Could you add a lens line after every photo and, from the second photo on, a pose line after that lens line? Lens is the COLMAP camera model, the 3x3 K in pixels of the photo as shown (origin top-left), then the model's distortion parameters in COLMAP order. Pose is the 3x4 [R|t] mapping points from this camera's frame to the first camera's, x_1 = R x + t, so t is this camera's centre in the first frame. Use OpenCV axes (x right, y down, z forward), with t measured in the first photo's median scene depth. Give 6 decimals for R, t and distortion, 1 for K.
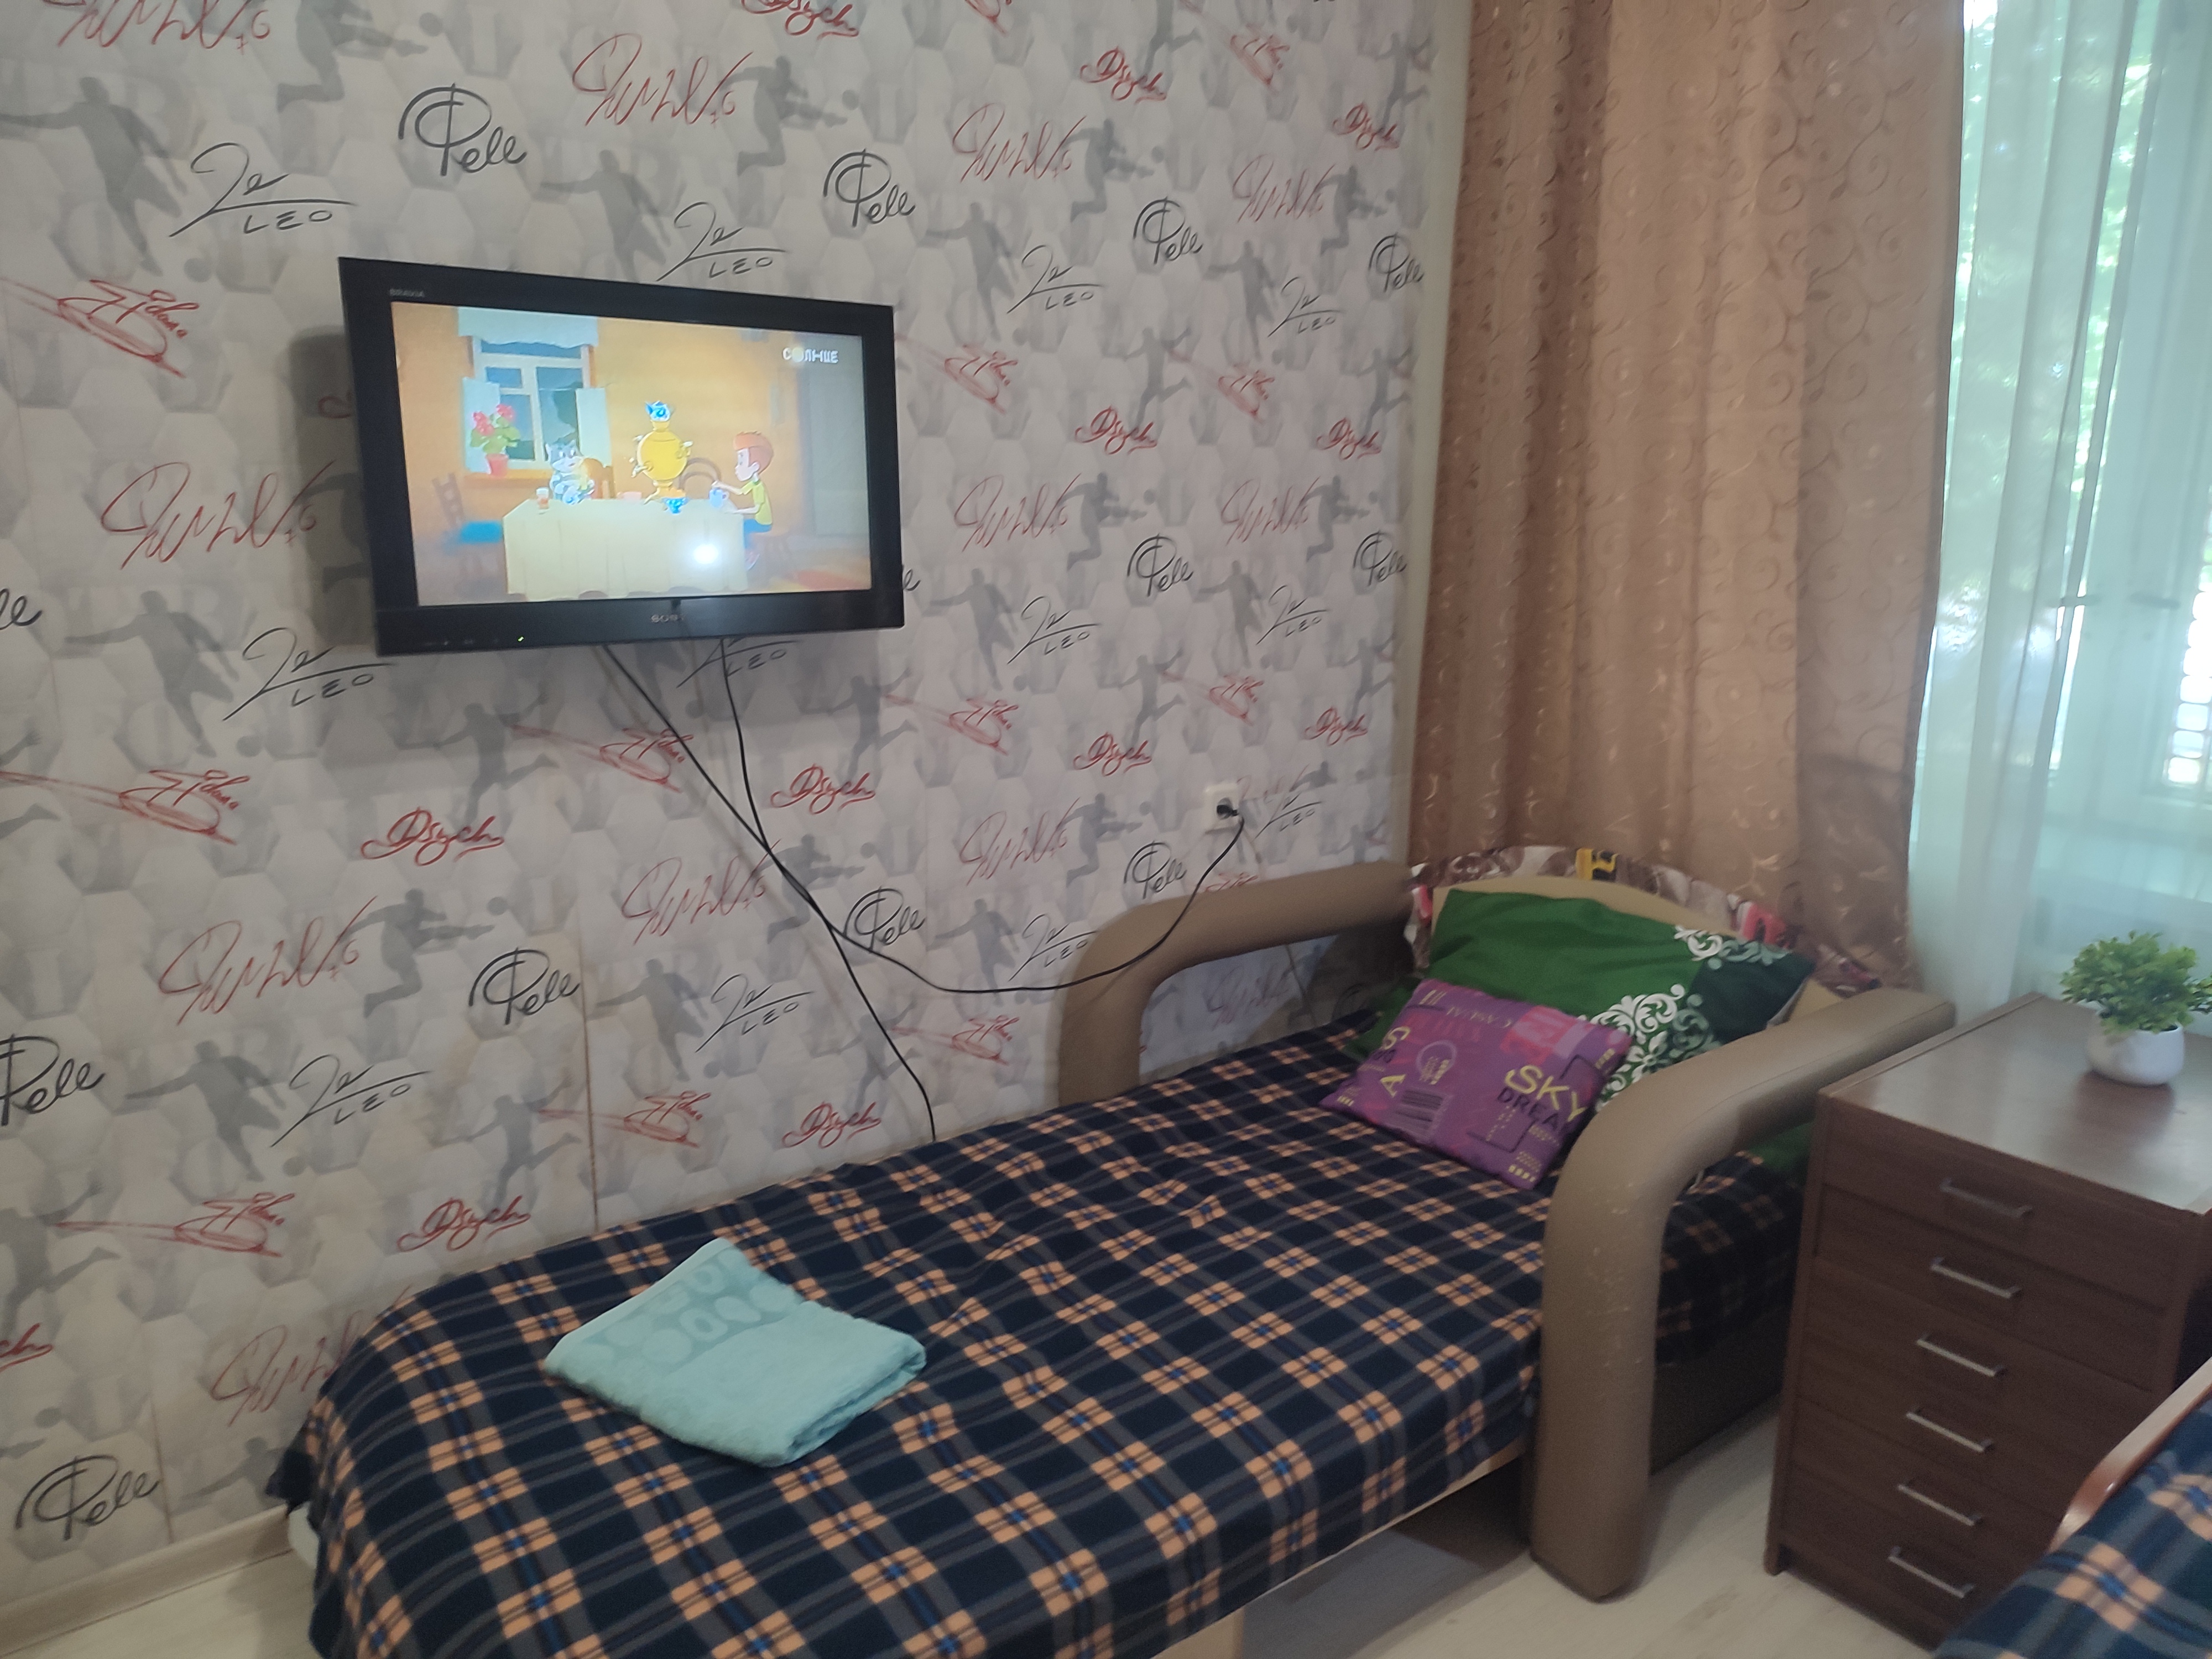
lens RADIAL K [[1571.1, 0, 1105.4], [0, 1571.1, 825.1], [0, 0, 1]] dist [0.018640, -0.023236]
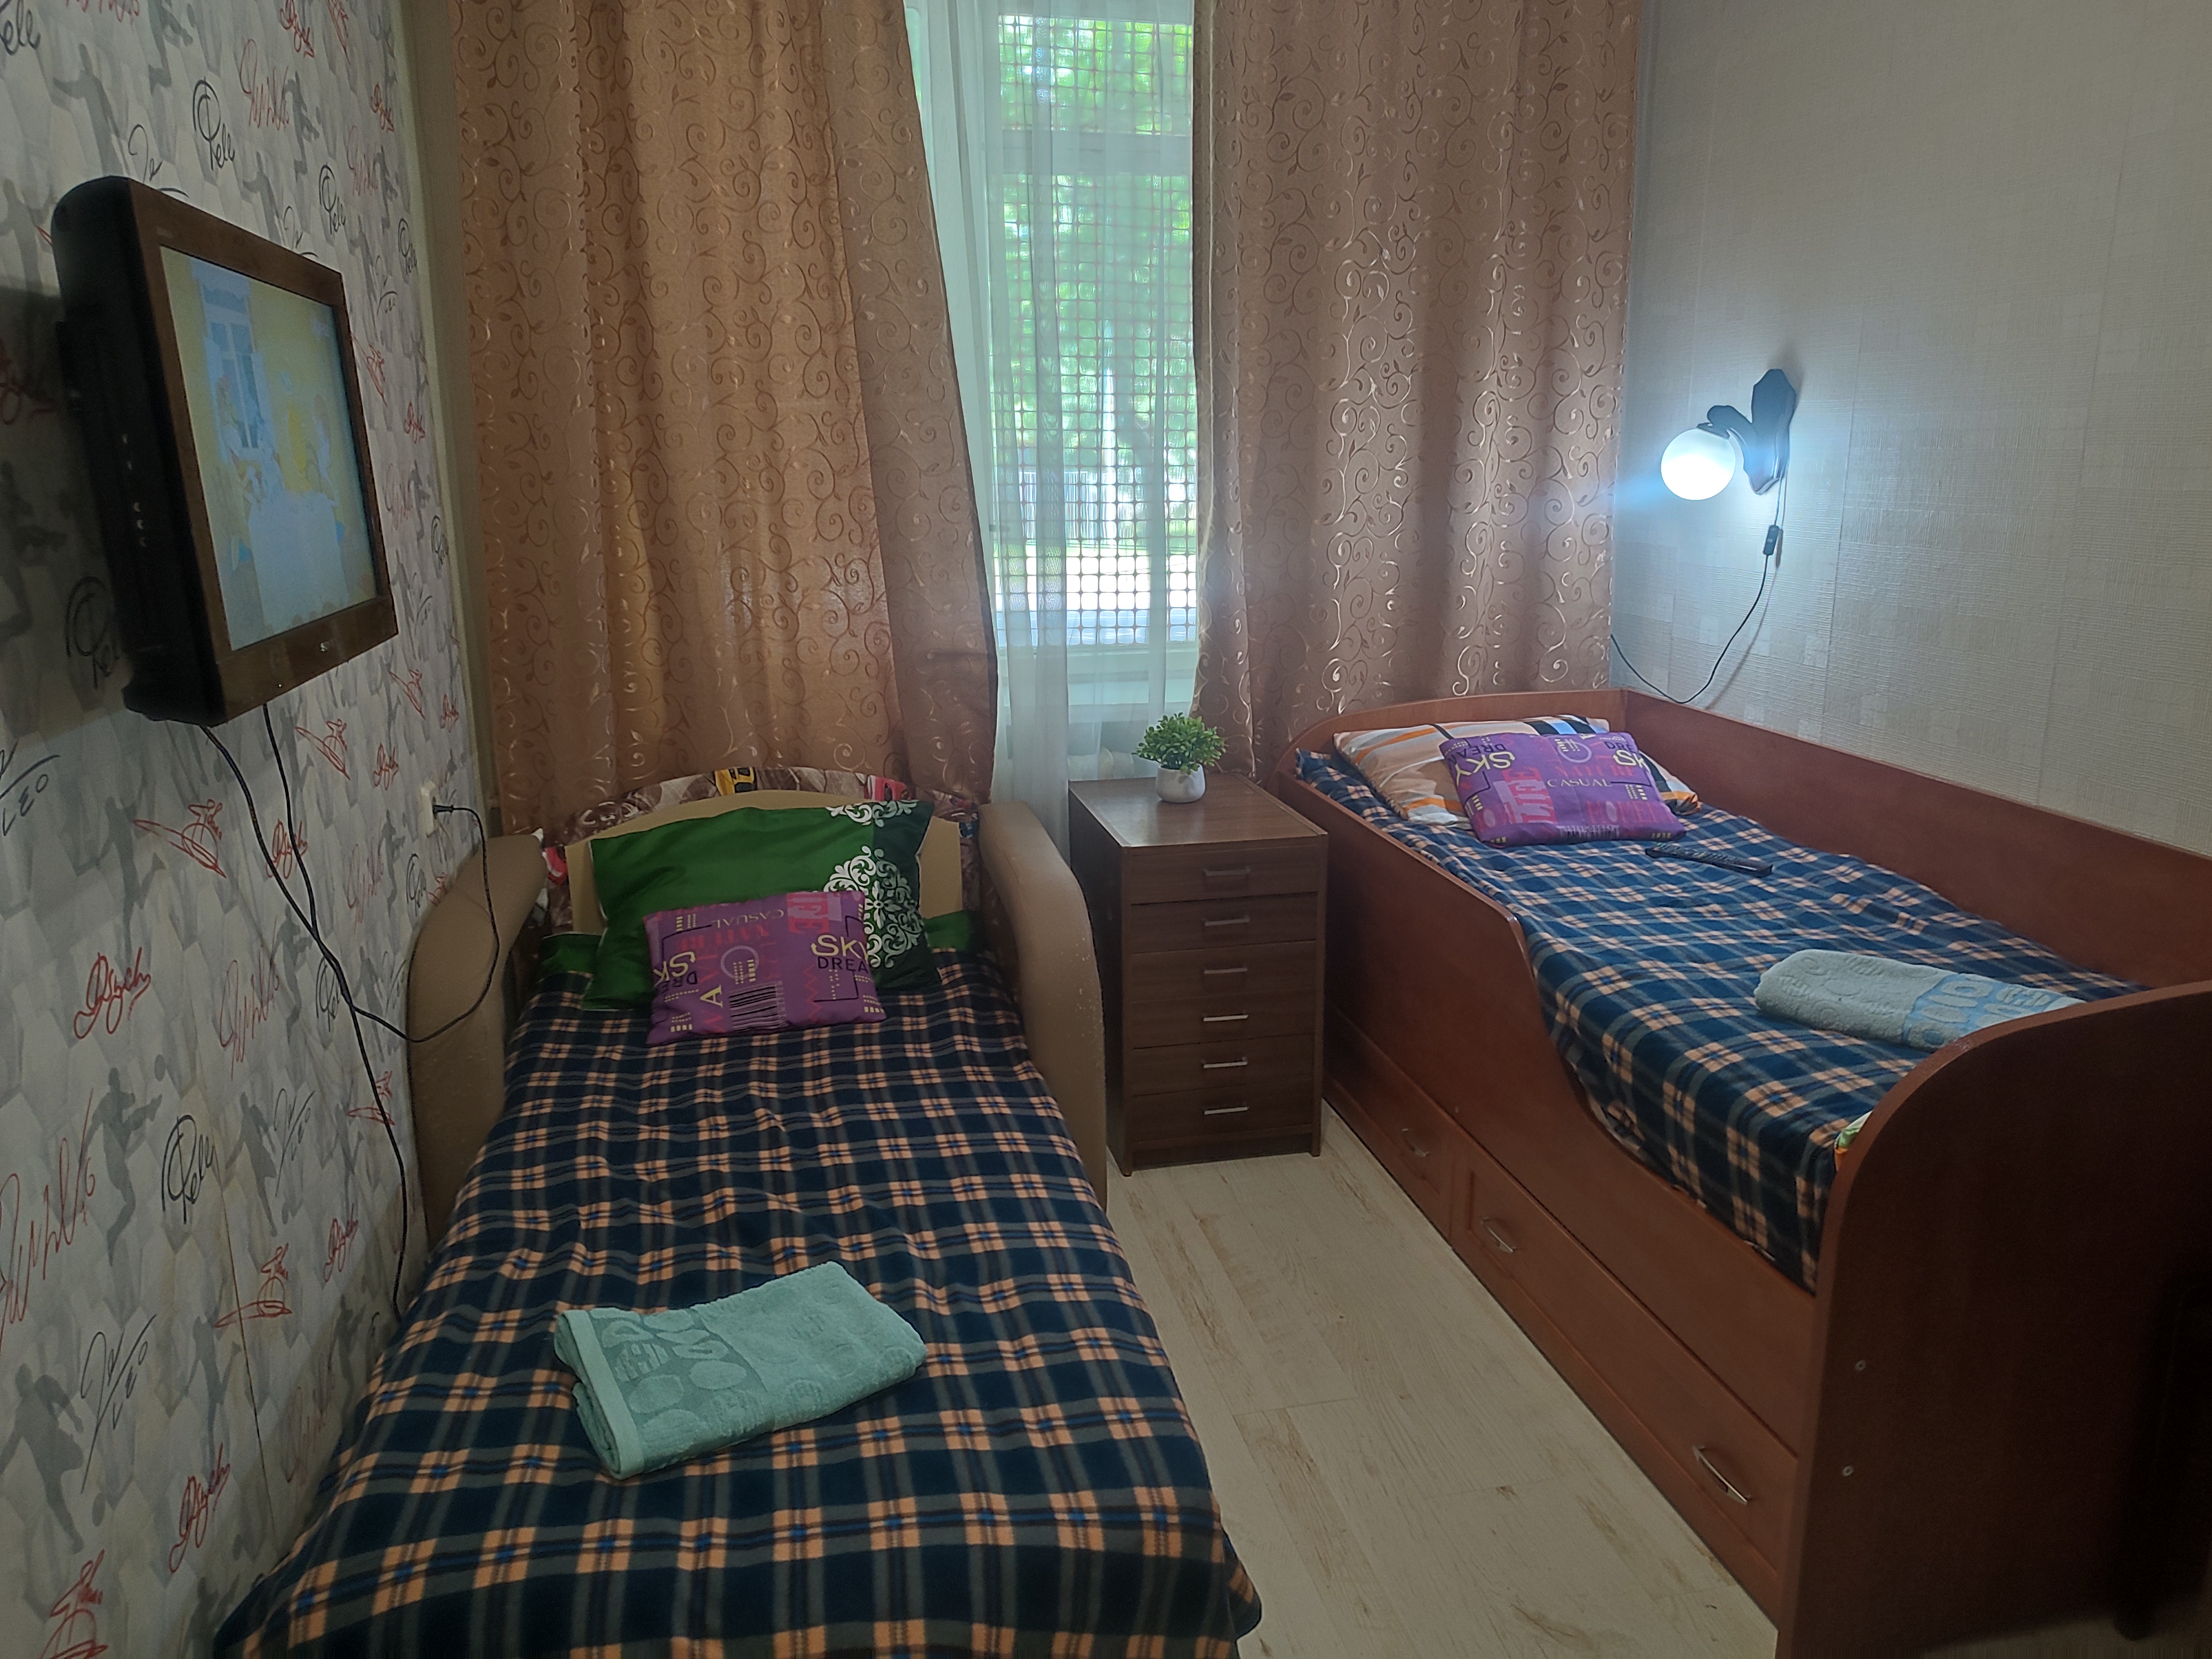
lens RADIAL K [[1571.1, 0, 1104.1], [0, 1571.1, 836.8], [0, 0, 1]] dist [0.018640, -0.023236]
pose [[0.442280, -0.233228, 0.866022, -0.667073], [0.215428, 0.964954, 0.149852, -0.057246], [-0.870620, 0.120289, 0.477023, 0.210858]]
